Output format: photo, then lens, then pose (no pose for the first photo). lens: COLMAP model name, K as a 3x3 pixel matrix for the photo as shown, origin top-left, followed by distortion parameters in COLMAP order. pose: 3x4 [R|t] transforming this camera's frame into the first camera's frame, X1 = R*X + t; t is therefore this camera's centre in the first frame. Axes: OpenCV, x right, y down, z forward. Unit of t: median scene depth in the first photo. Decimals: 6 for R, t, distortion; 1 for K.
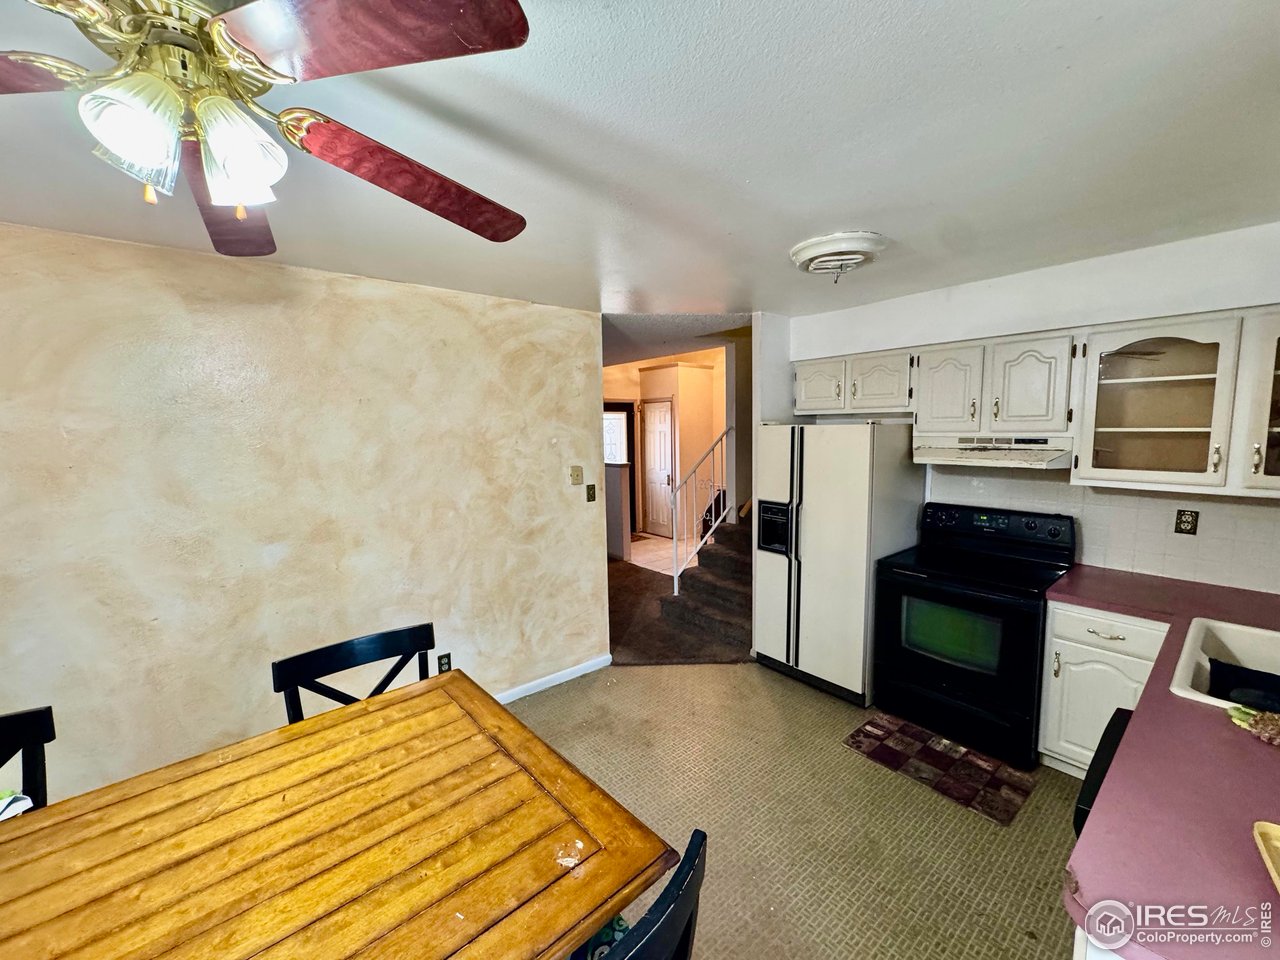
lens RADIAL K [[511.2, 0, 639.5], [0, 511.2, 478.1], [0, 0, 1]] dist [-0.003159, -0.000344]
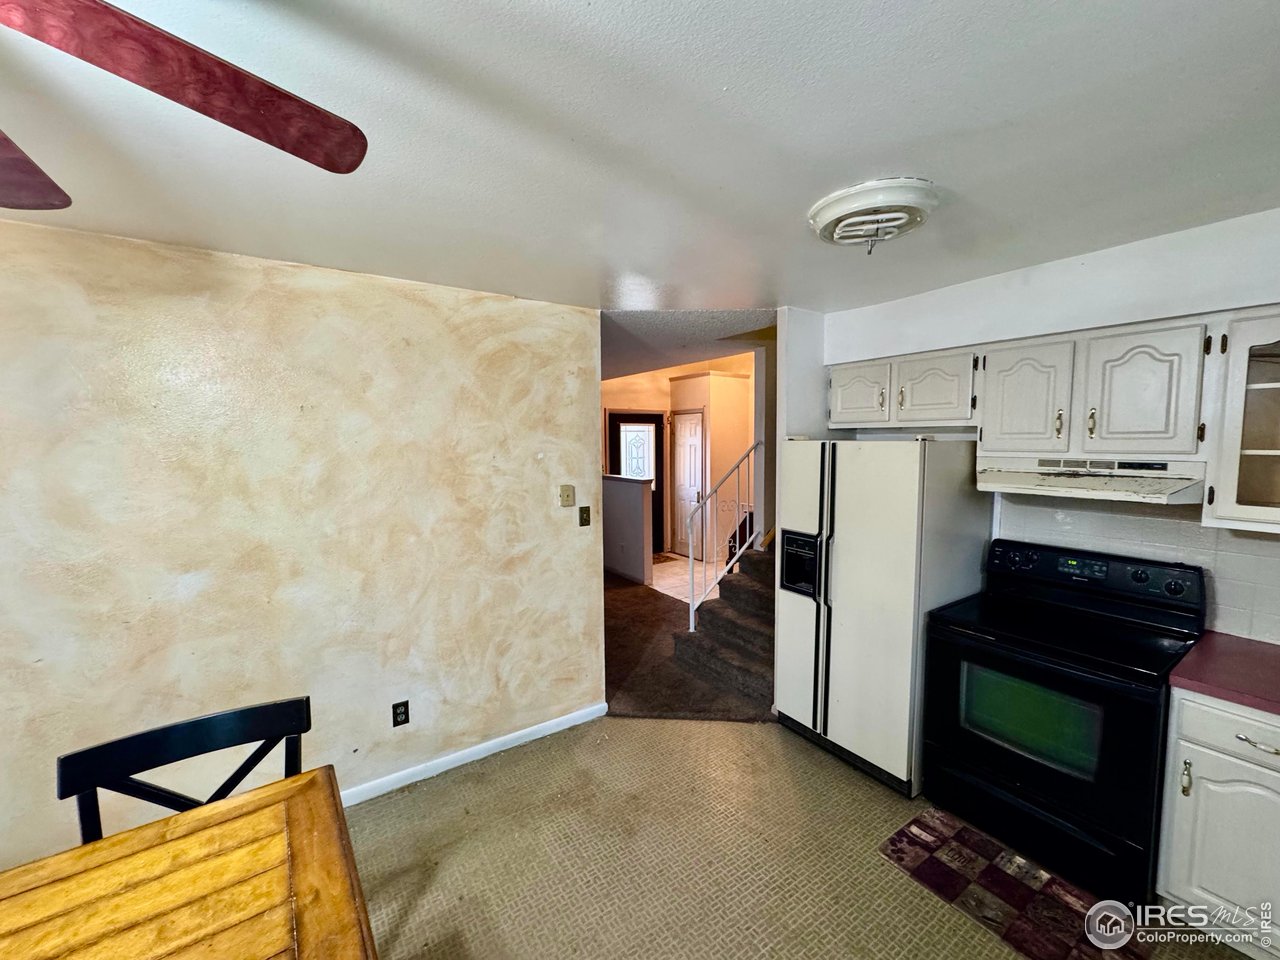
lens RADIAL K [[511.2, 0, 639.2], [0, 511.2, 478.7], [0, 0, 1]] dist [-0.003159, -0.000344]
pose [[0.995647, 0.017395, -0.091566, 0.095330], [-0.019450, 0.999577, -0.021601, -0.022316], [0.091151, 0.023288, 0.995565, 0.179837]]
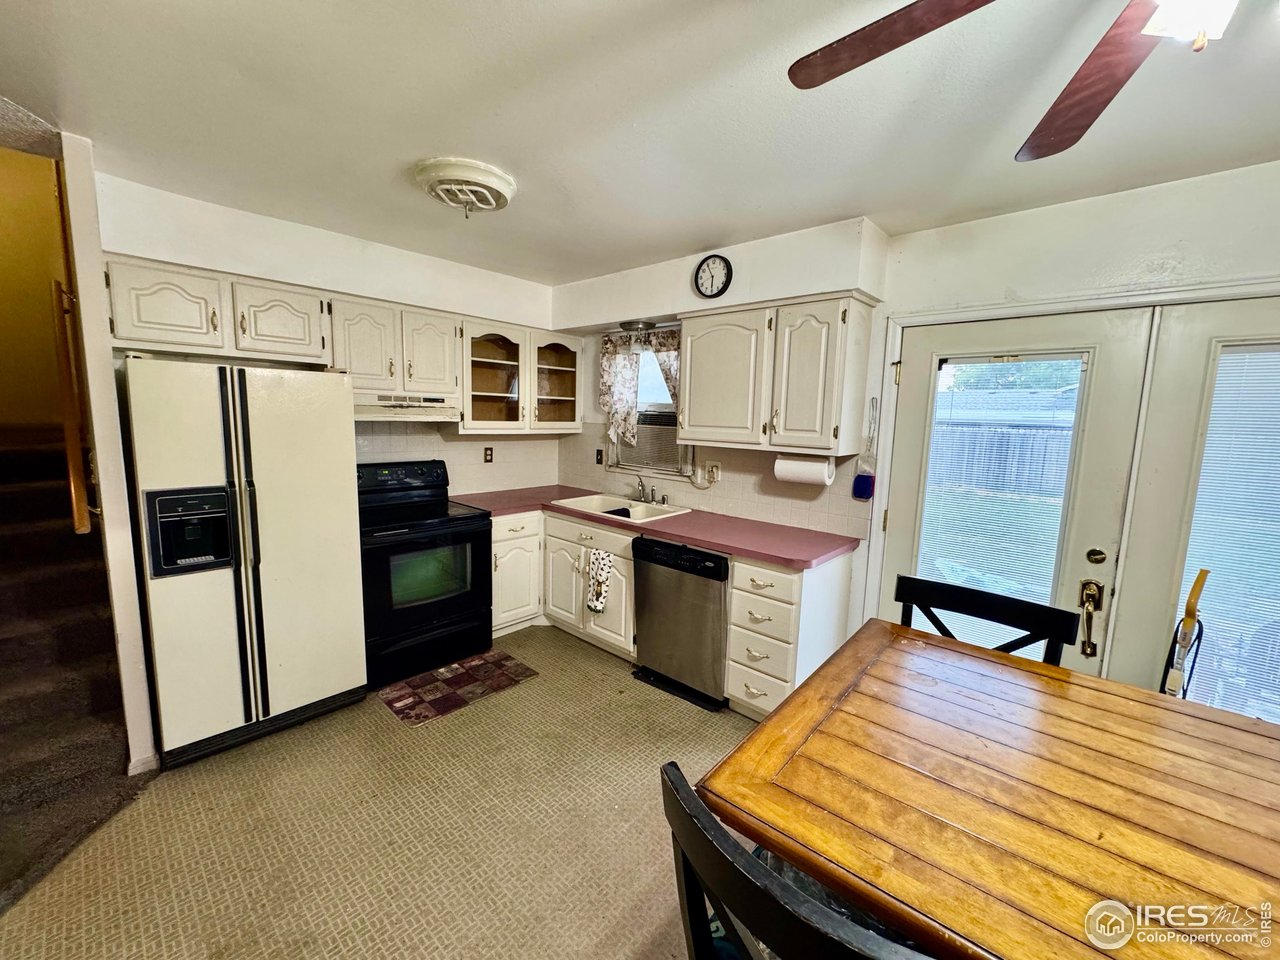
lens RADIAL K [[511.2, 0, 638.1], [0, 511.2, 476.1], [0, 0, 1]] dist [-0.003159, -0.000344]
pose [[-0.138318, -0.104185, 0.984893, -0.502043], [0.075407, 0.990457, 0.115363, 0.002565], [-0.987513, 0.090224, -0.129142, 0.674173]]
